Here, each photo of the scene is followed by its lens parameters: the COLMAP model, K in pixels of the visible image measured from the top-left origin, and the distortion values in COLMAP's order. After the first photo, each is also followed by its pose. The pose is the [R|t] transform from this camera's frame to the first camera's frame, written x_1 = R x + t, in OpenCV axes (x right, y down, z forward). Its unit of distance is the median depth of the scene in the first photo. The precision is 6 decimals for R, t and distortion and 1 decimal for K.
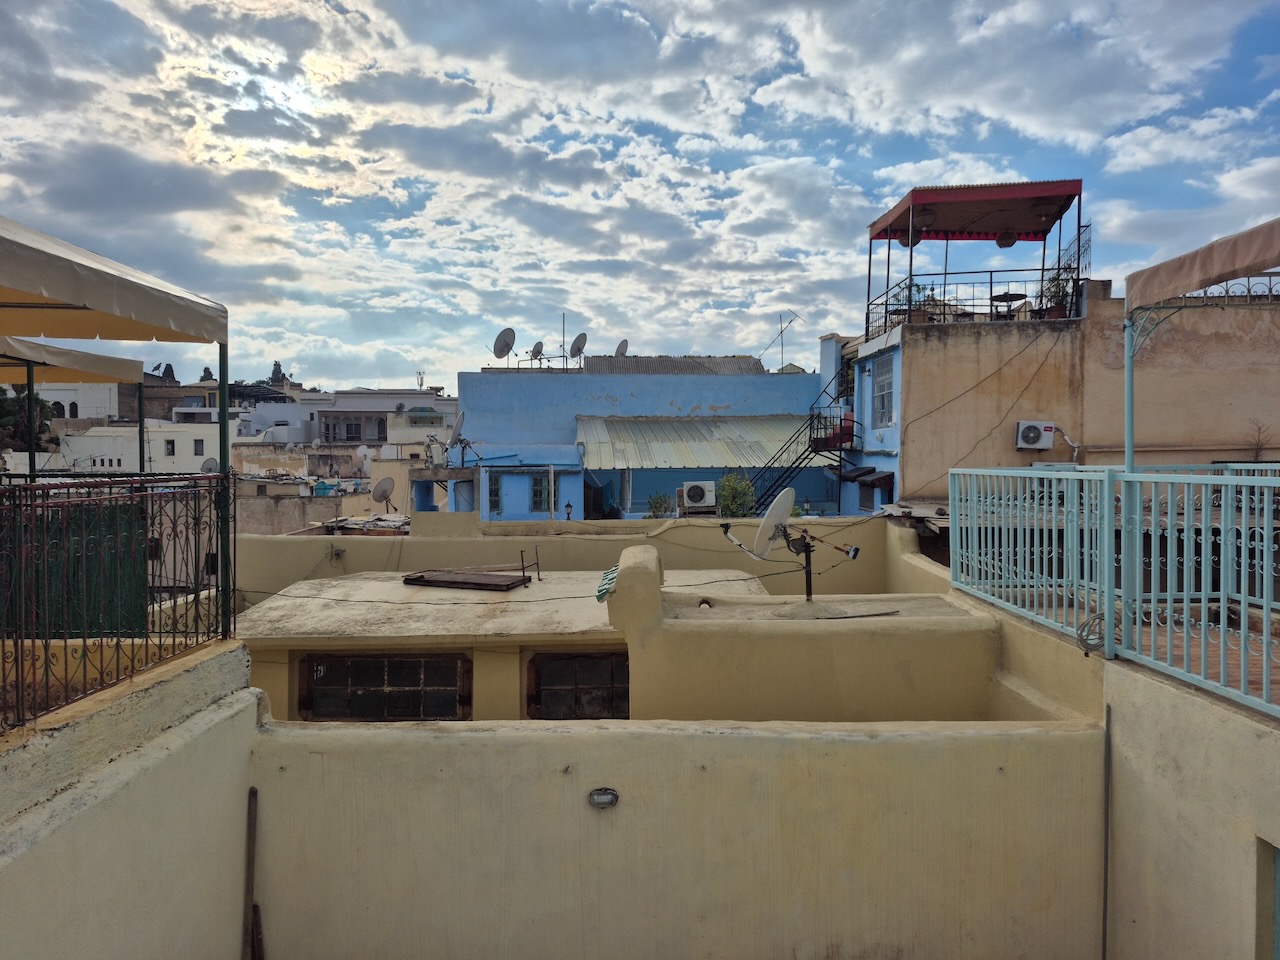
lens RADIAL K [[871.8, 0, 640.0], [0, 871.8, 480.0], [0, 0, 1]] dist [0.092764, -0.126231]
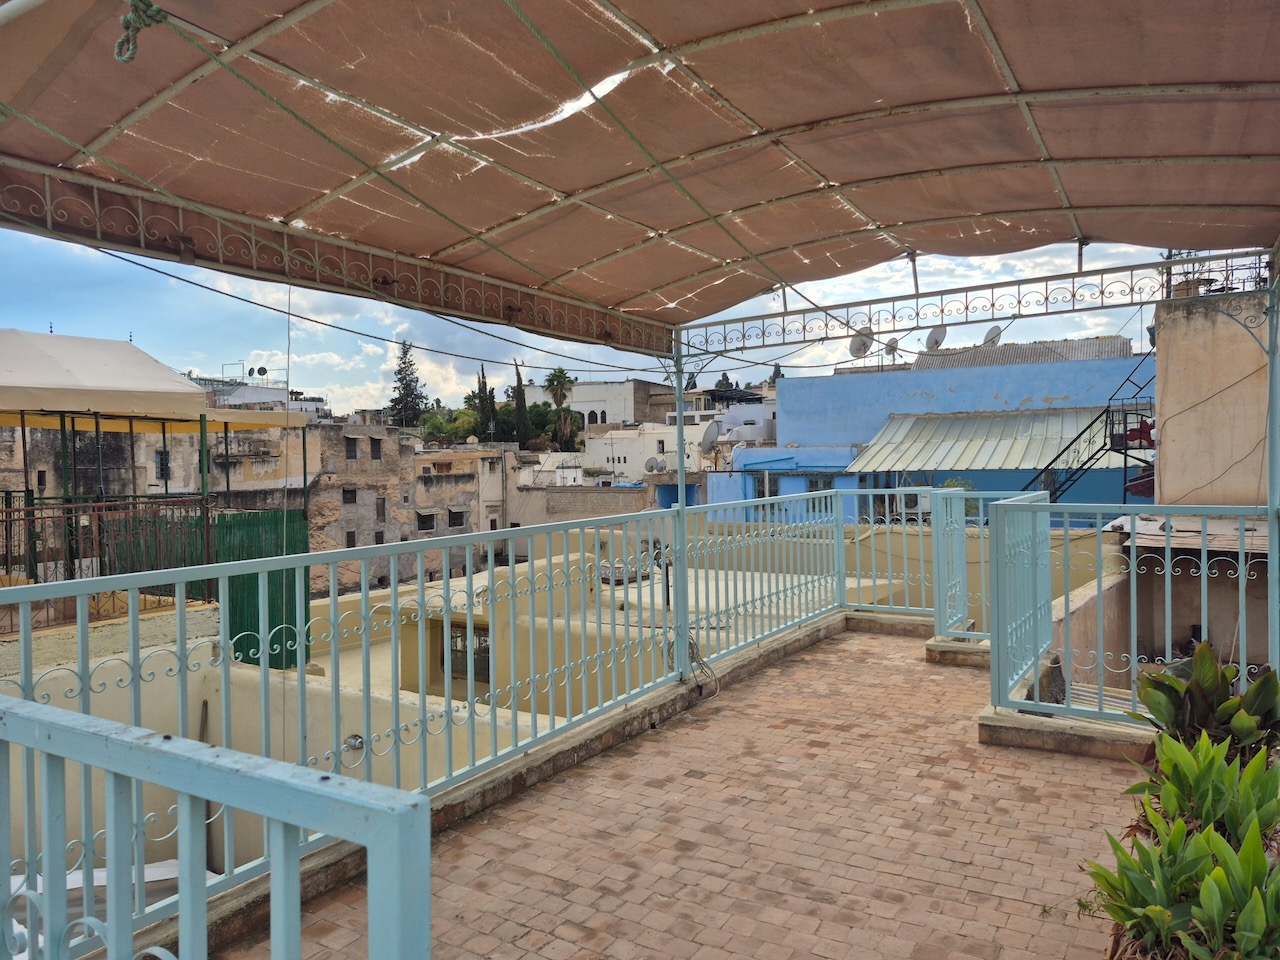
lens RADIAL K [[855.3, 0, 640.0], [0, 855.3, 480.0], [0, 0, 1]] dist [0.077664, -0.065922]
pose [[0.856572, -0.000119, -0.516027, 0.243929], [0.005406, 0.999947, 0.008743, -0.012901], [0.515999, -0.010279, 0.856527, 0.018189]]
